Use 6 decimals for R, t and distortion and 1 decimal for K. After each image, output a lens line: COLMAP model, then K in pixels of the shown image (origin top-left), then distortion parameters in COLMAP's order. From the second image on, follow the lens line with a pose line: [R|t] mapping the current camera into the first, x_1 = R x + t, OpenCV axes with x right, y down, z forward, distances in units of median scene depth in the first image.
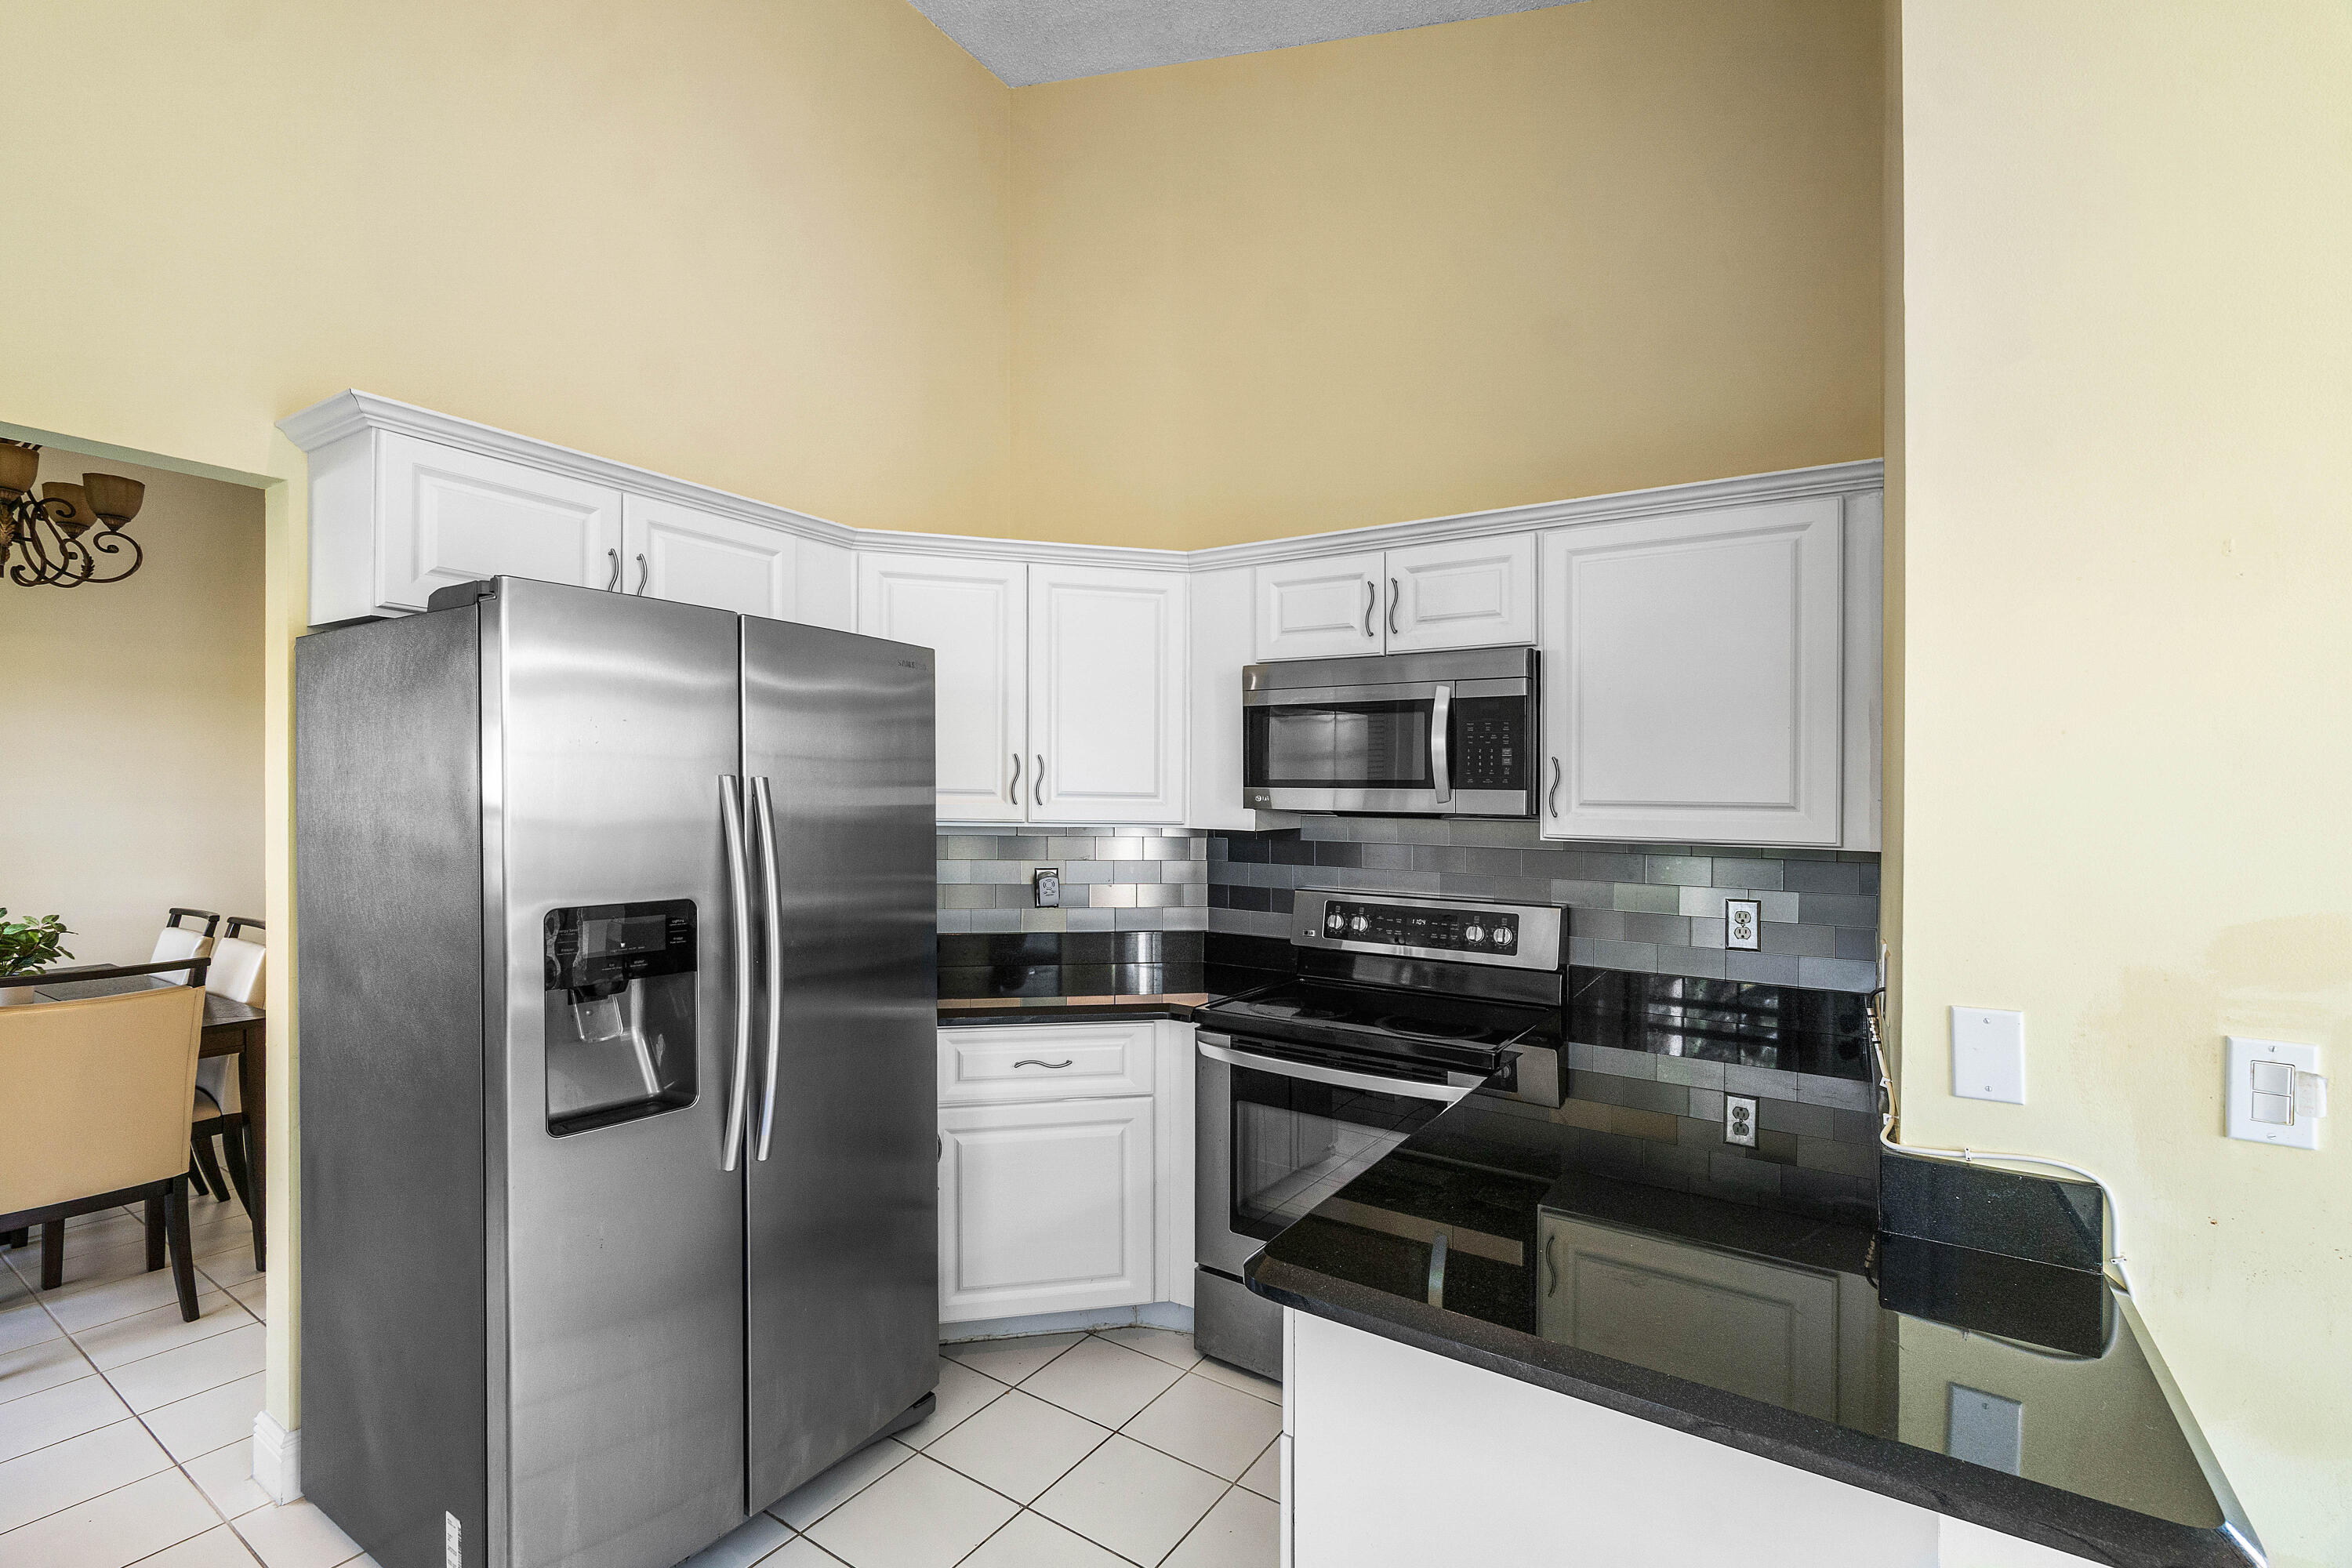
lens RADIAL K [[1021.3, 0, 1171.4], [0, 1021.3, 828.9], [0, 0, 1]] dist [-0.000473, 0.000027]
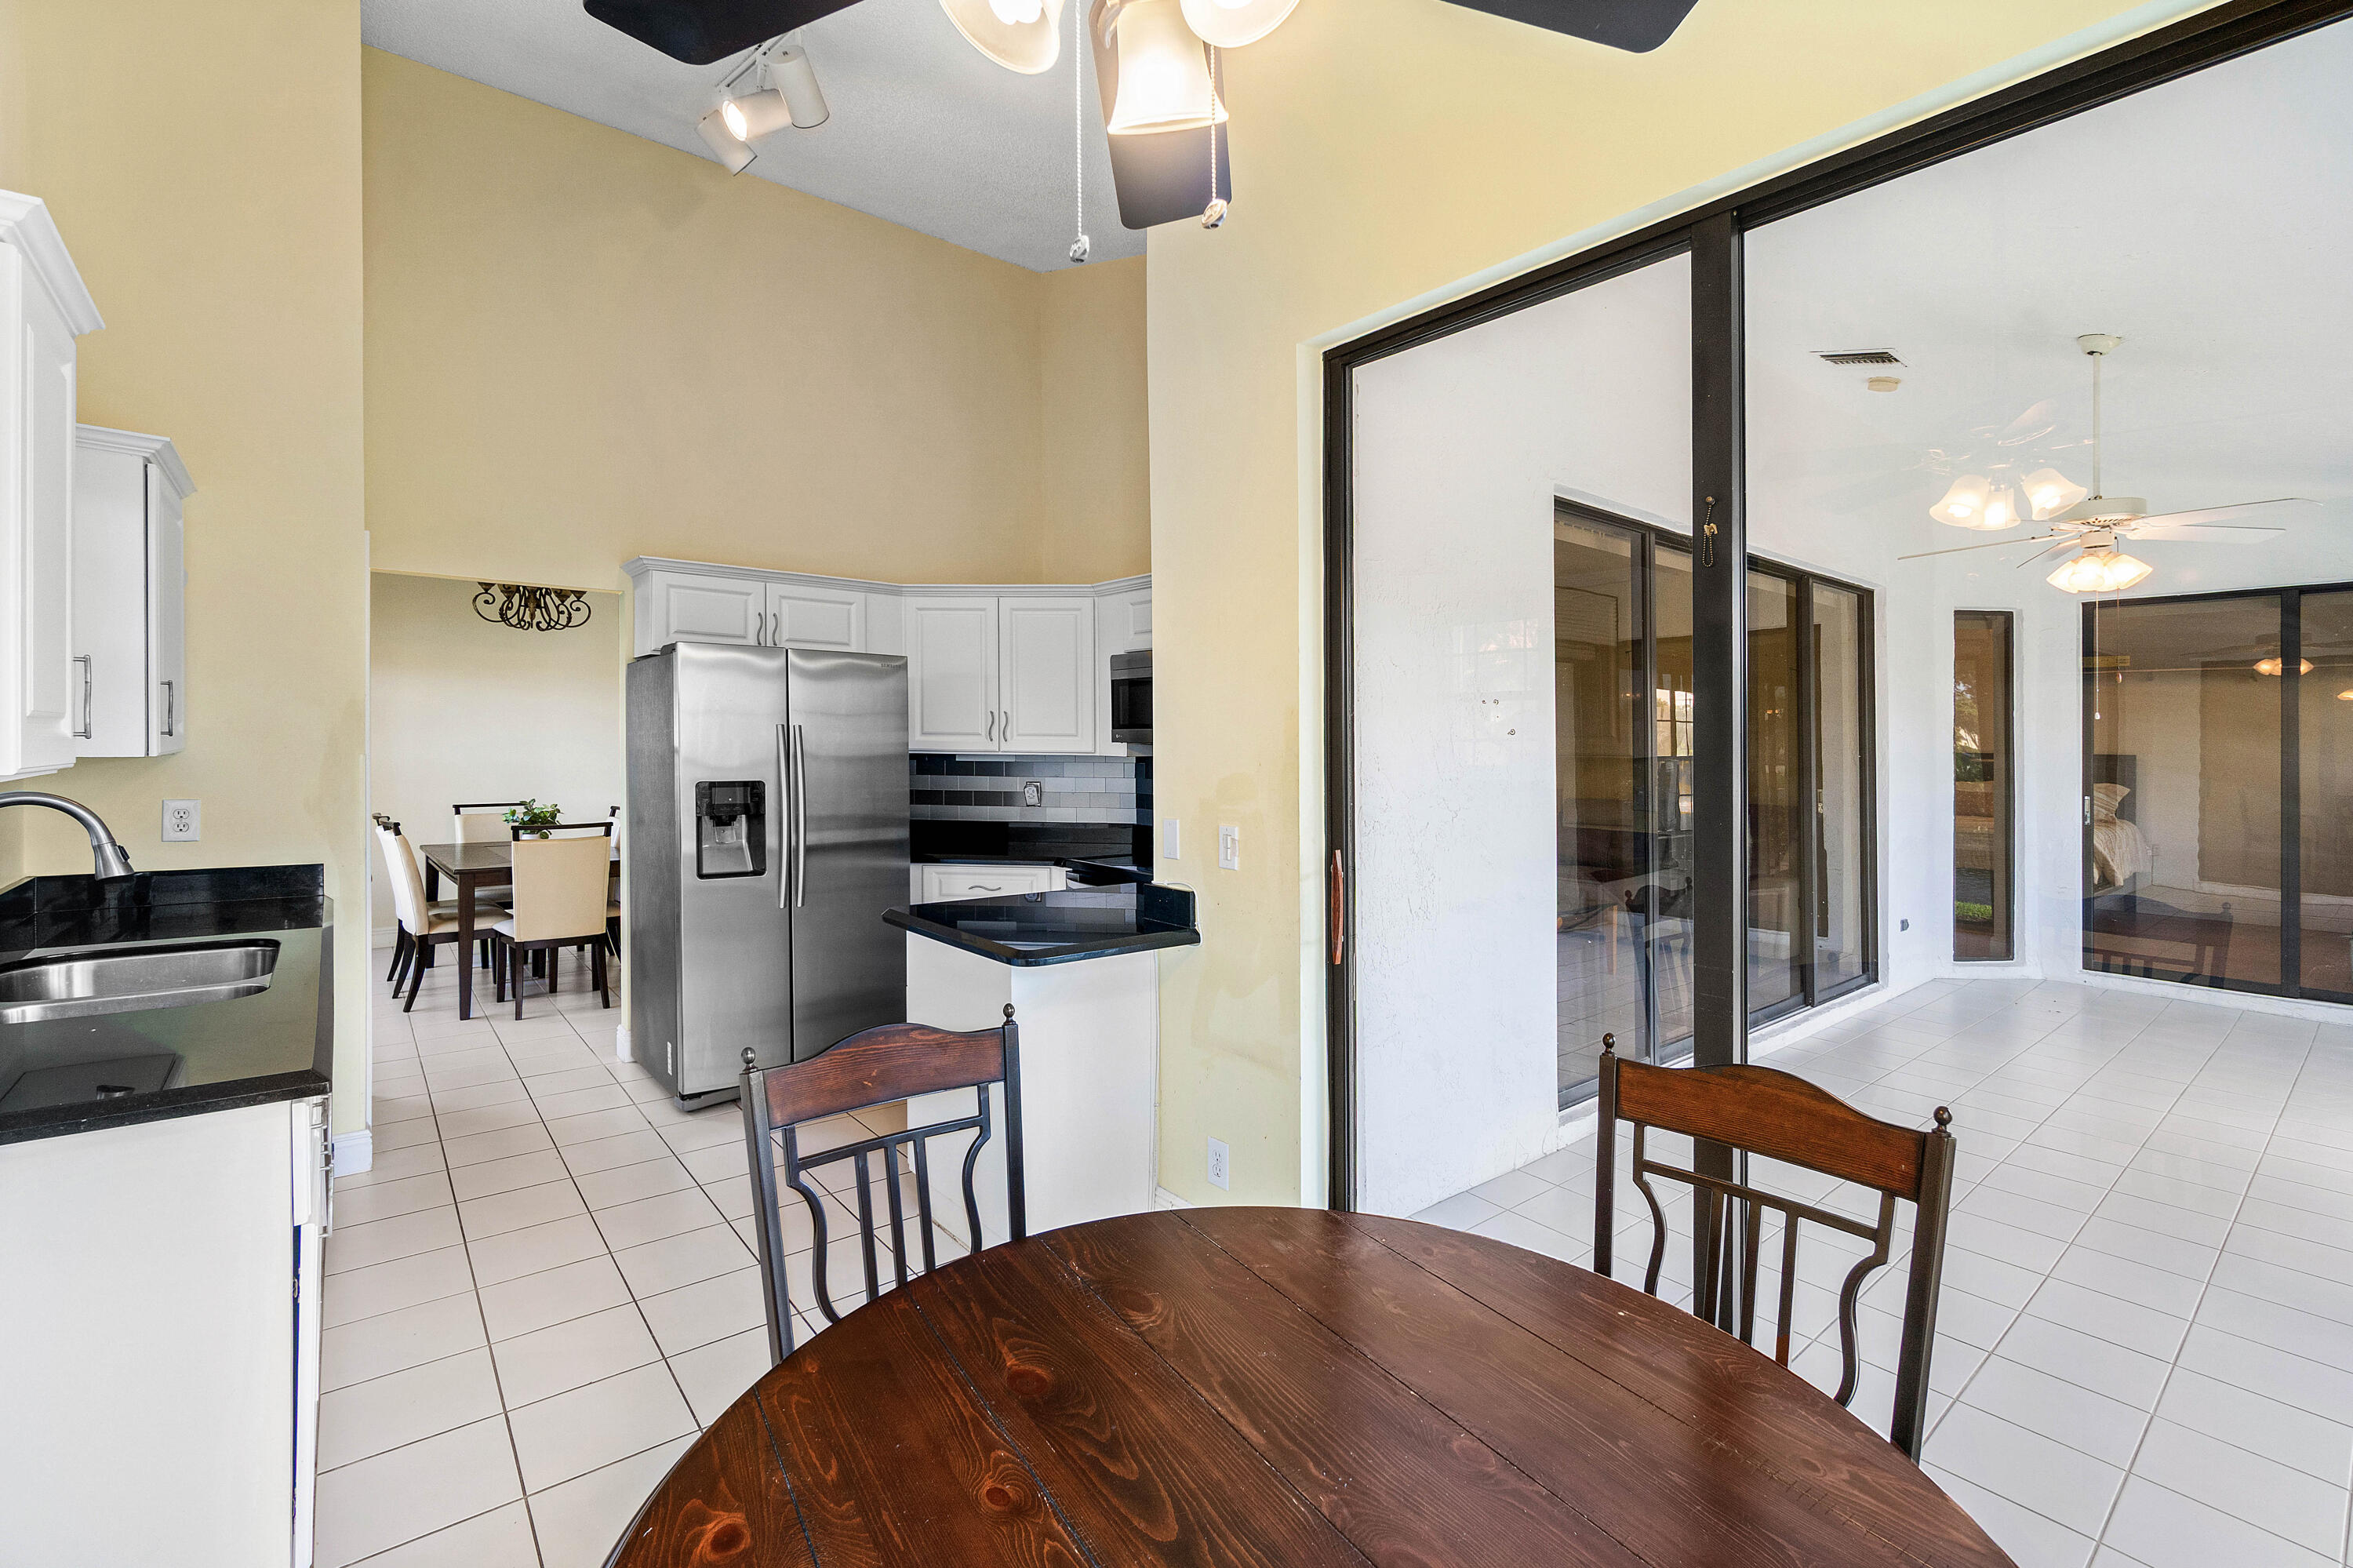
lens RADIAL K [[1018.1, 0, 1188.9], [0, 1018.1, 790.7], [0, 0, 1]] dist [-0.000515, -0.000377]
pose [[0.955447, 0.008132, -0.295050, 0.717455], [-0.005085, 0.999926, 0.011092, 0.041514], [0.295118, -0.009098, 0.955418, -0.559838]]
